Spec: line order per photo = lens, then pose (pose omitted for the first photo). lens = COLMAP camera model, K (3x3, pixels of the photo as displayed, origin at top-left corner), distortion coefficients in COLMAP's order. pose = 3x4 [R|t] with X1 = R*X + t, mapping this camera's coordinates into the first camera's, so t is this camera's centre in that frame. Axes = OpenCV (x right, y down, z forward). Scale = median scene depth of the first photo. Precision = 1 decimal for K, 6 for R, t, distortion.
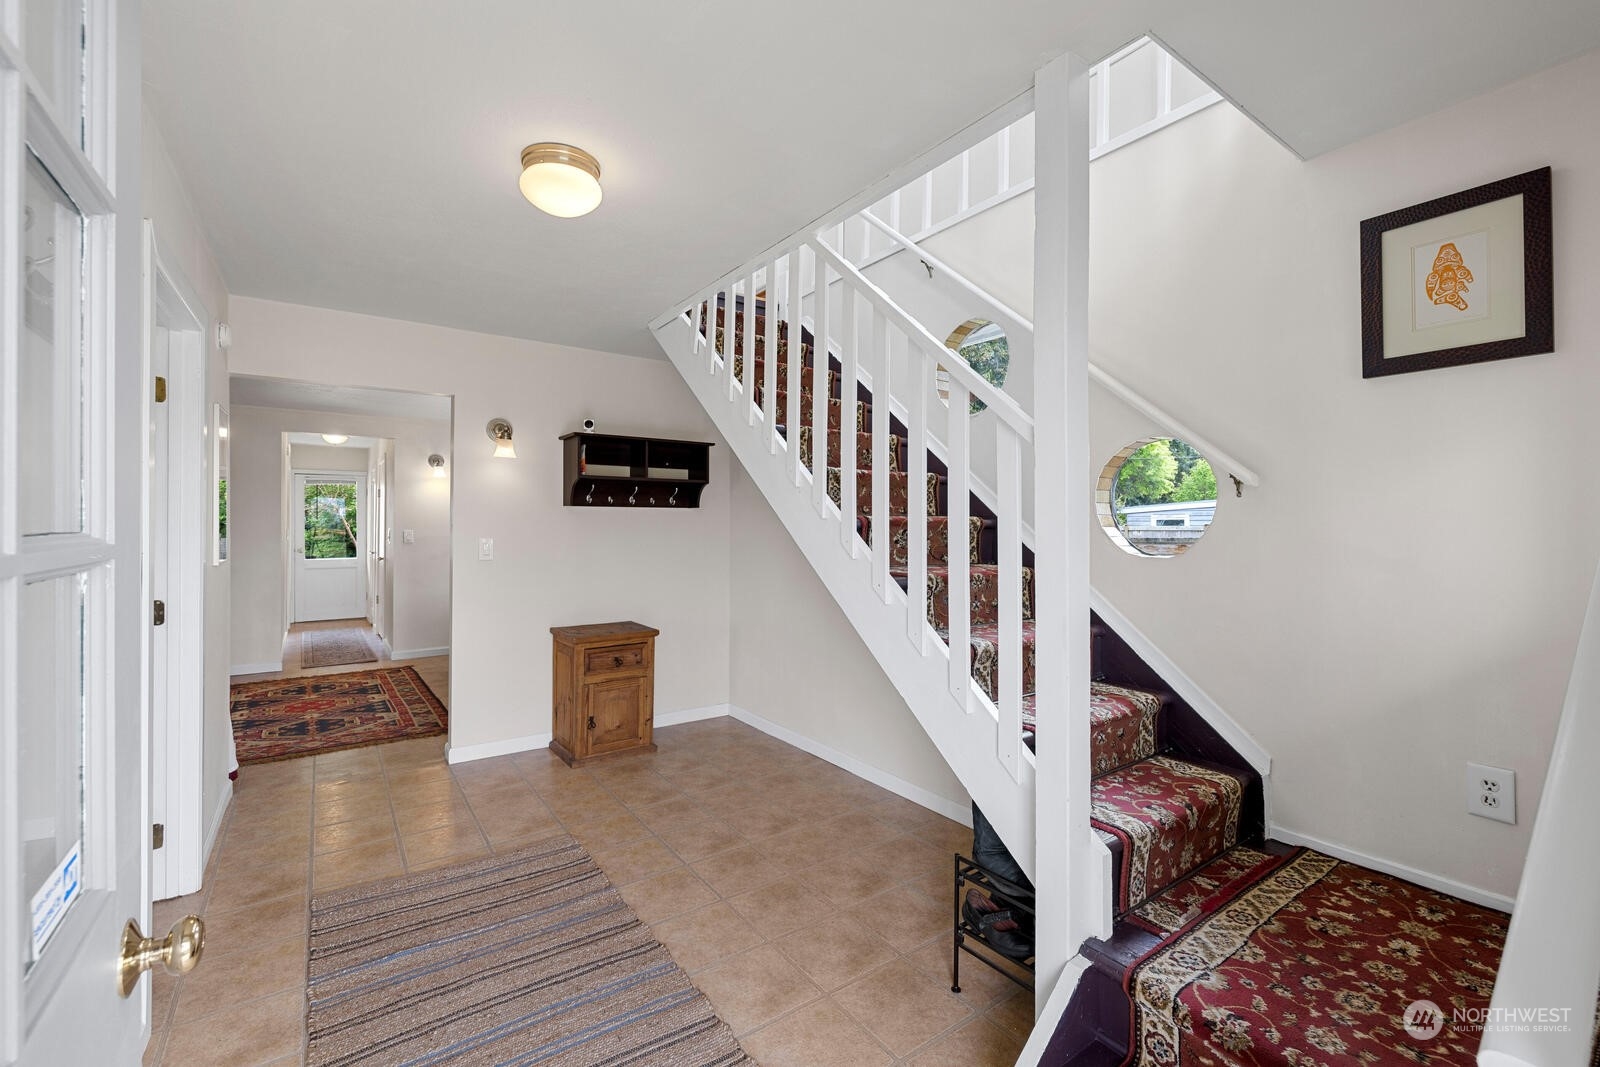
lens RADIAL K [[694.7, 0, 802.0], [0, 694.7, 529.4], [0, 0, 1]] dist [-0.002489, 0.000324]
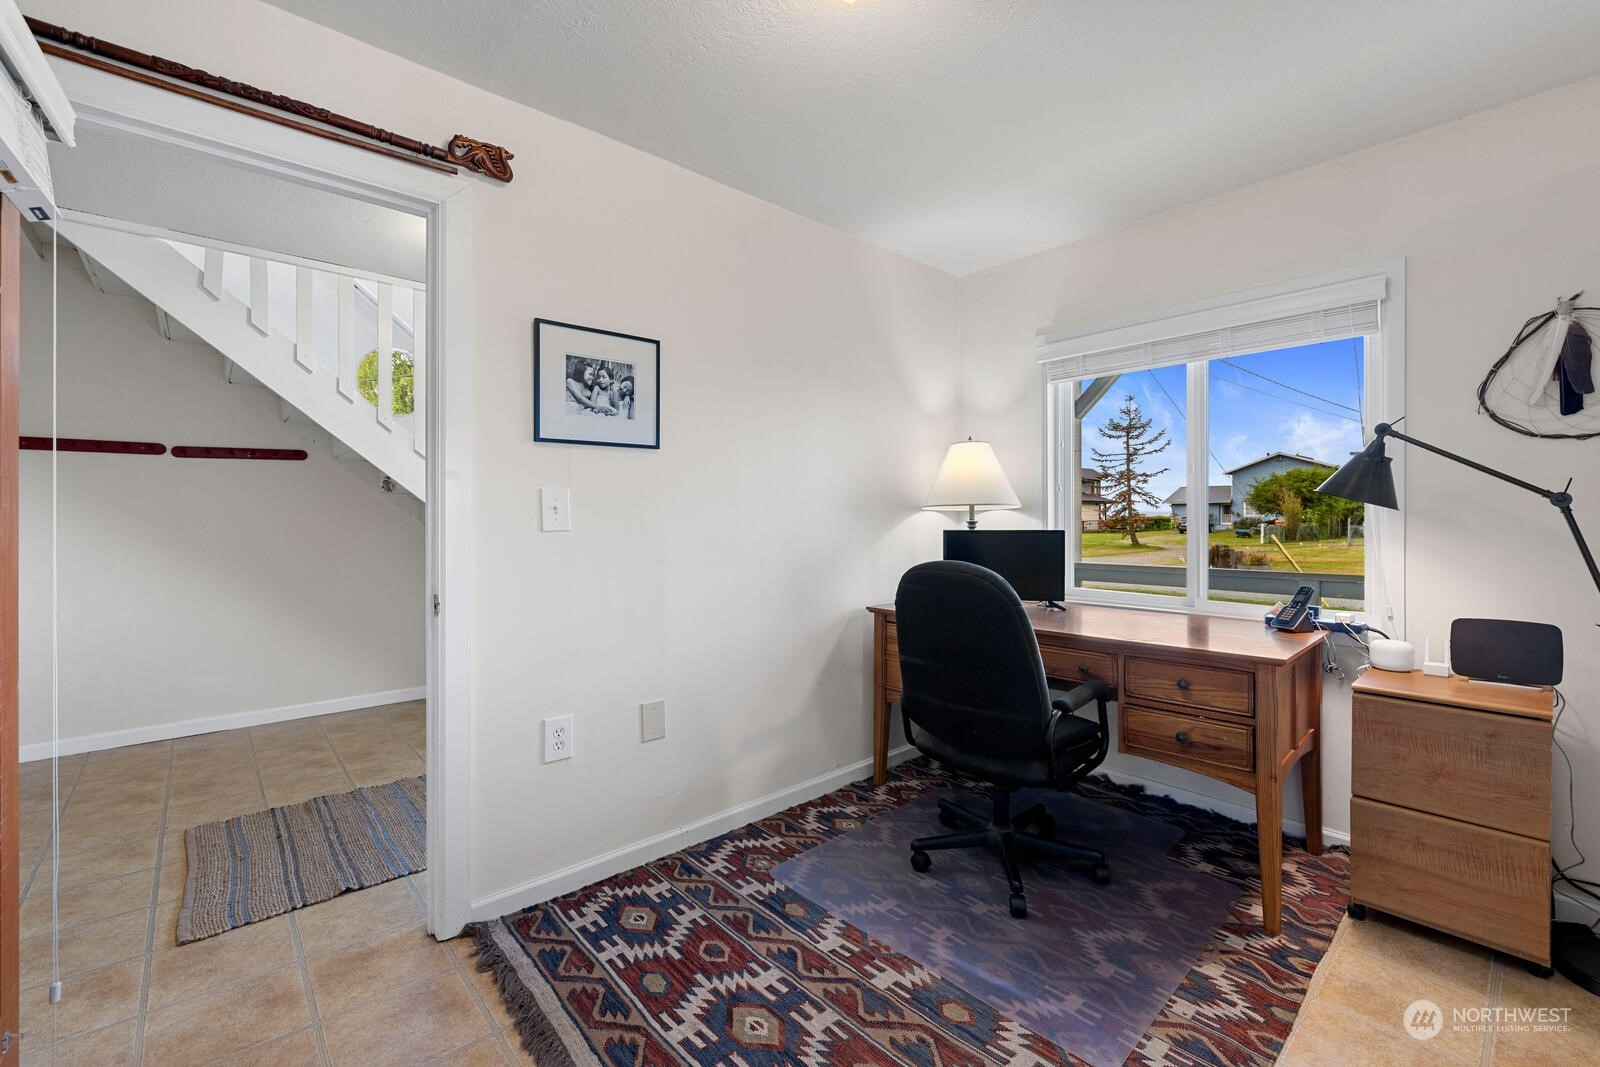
lens RADIAL K [[694.7, 0, 799.1], [0, 694.7, 526.8], [0, 0, 1]] dist [-0.002489, 0.000324]
pose [[-0.126930, -0.005572, 0.991896, -1.373408], [-0.000830, 0.999984, 0.005511, 0.043597], [-0.991911, -0.000124, -0.126932, 0.343812]]
